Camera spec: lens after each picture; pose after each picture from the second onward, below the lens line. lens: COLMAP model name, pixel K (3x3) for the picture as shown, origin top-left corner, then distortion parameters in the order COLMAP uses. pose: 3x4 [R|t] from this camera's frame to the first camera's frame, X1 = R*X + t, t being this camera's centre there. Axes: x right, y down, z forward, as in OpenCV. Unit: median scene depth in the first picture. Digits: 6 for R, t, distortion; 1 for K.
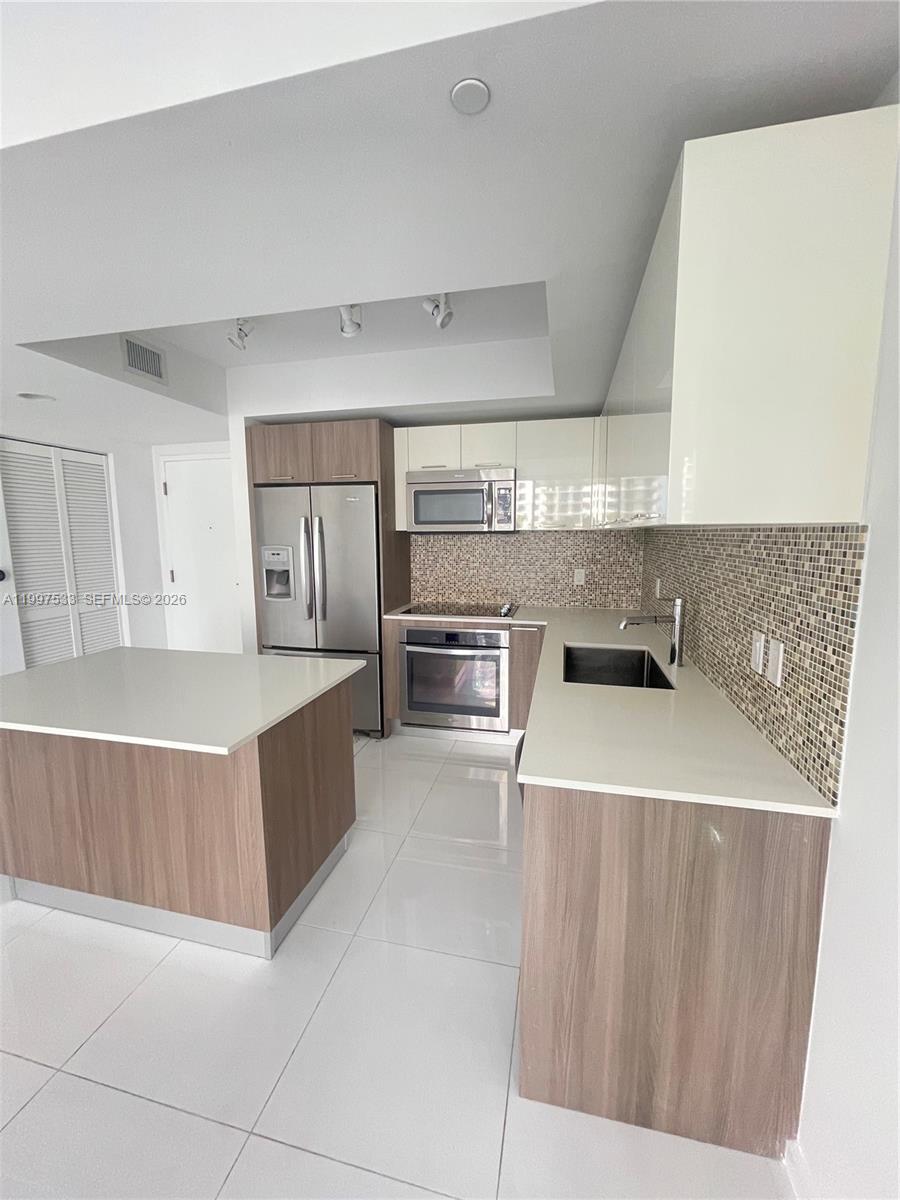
lens RADIAL K [[481.6, 0, 450.0], [0, 481.6, 600.0], [0, 0, 1]] dist [-0.001021, -0.000365]
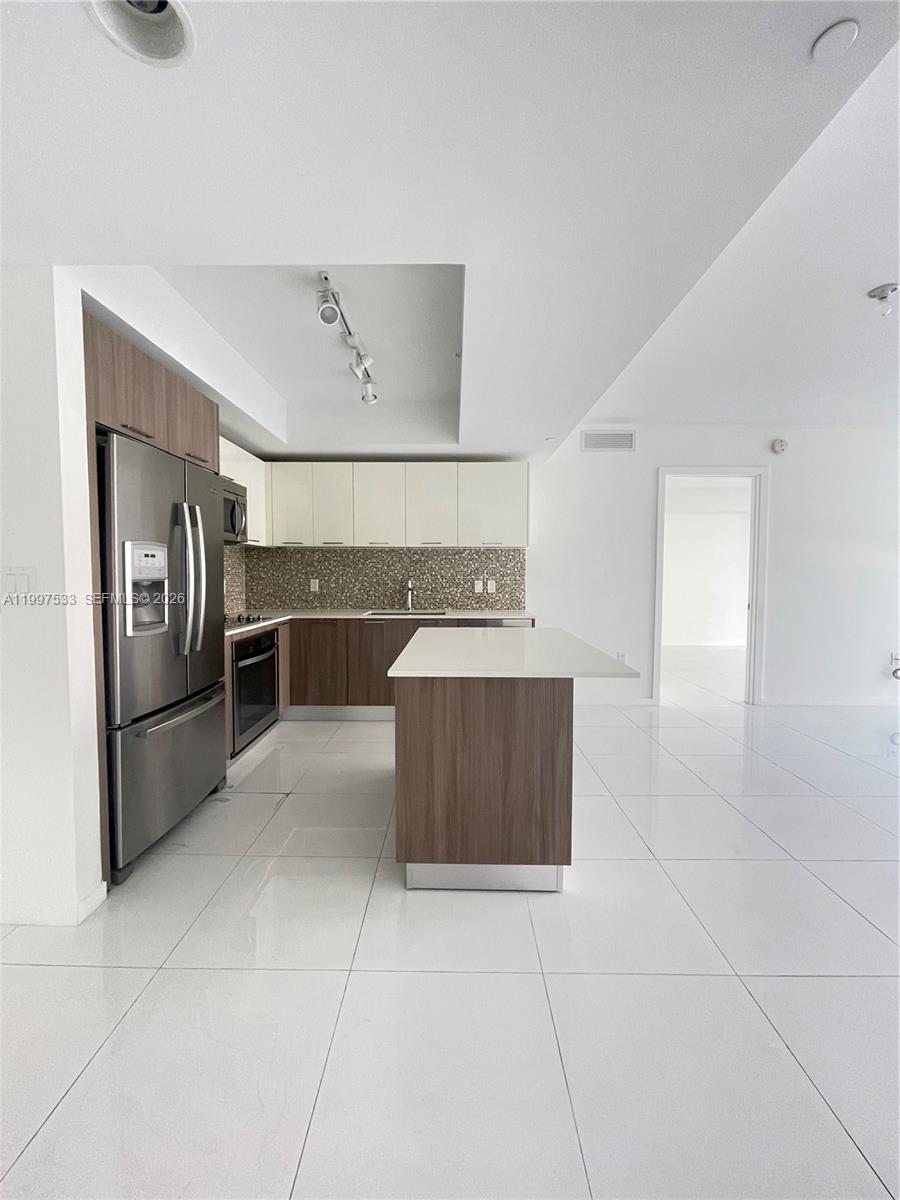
lens RADIAL K [[481.6, 0, 450.0], [0, 481.6, 600.0], [0, 0, 1]] dist [-0.001021, -0.000365]
pose [[-0.219590, -0.049654, 0.974328, -1.023622], [0.135557, 0.987463, 0.080874, -0.038132], [-0.966129, 0.149836, -0.210106, 0.768900]]
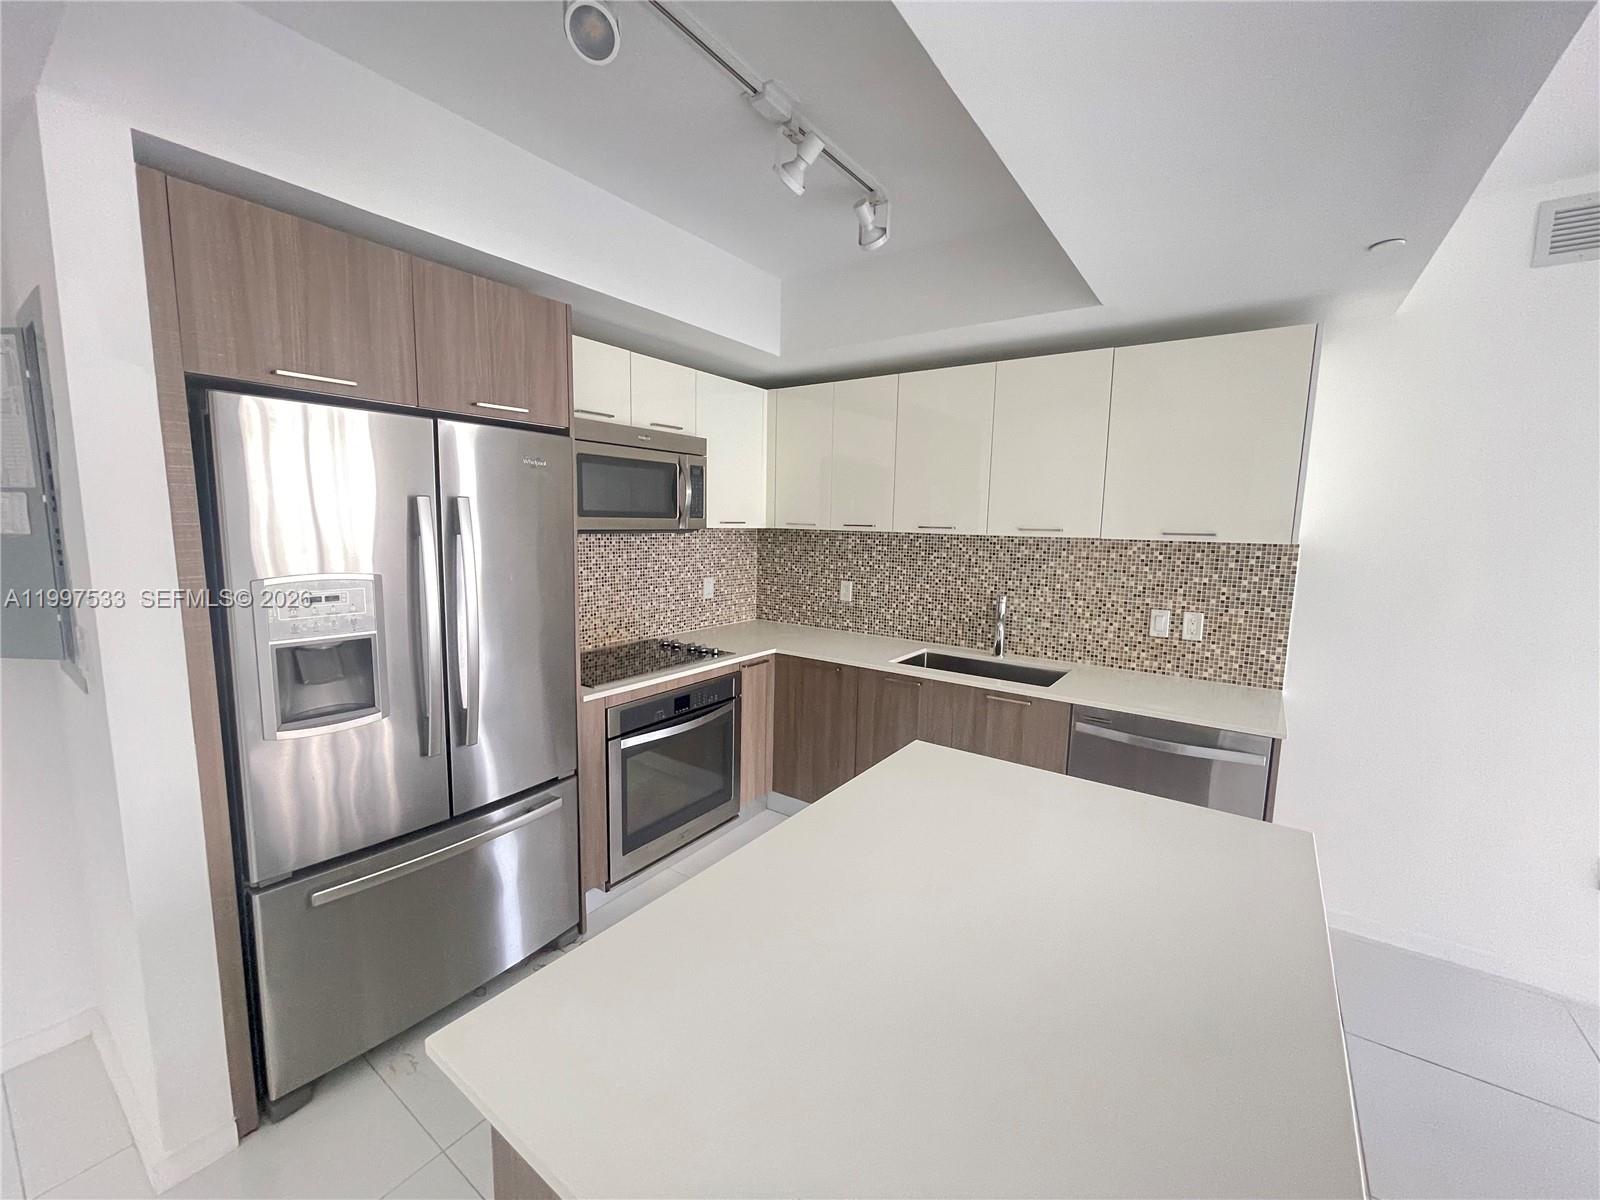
lens RADIAL K [[642.1, 0, 796.2], [0, 642.1, 603.7], [0, 0, 1]] dist [-0.001021, -0.000365]
pose [[0.380712, -0.110283, 0.918094, -0.649337], [0.106867, 0.991457, 0.074781, -0.089286], [-0.918498, 0.069644, 0.389245, 0.510260]]
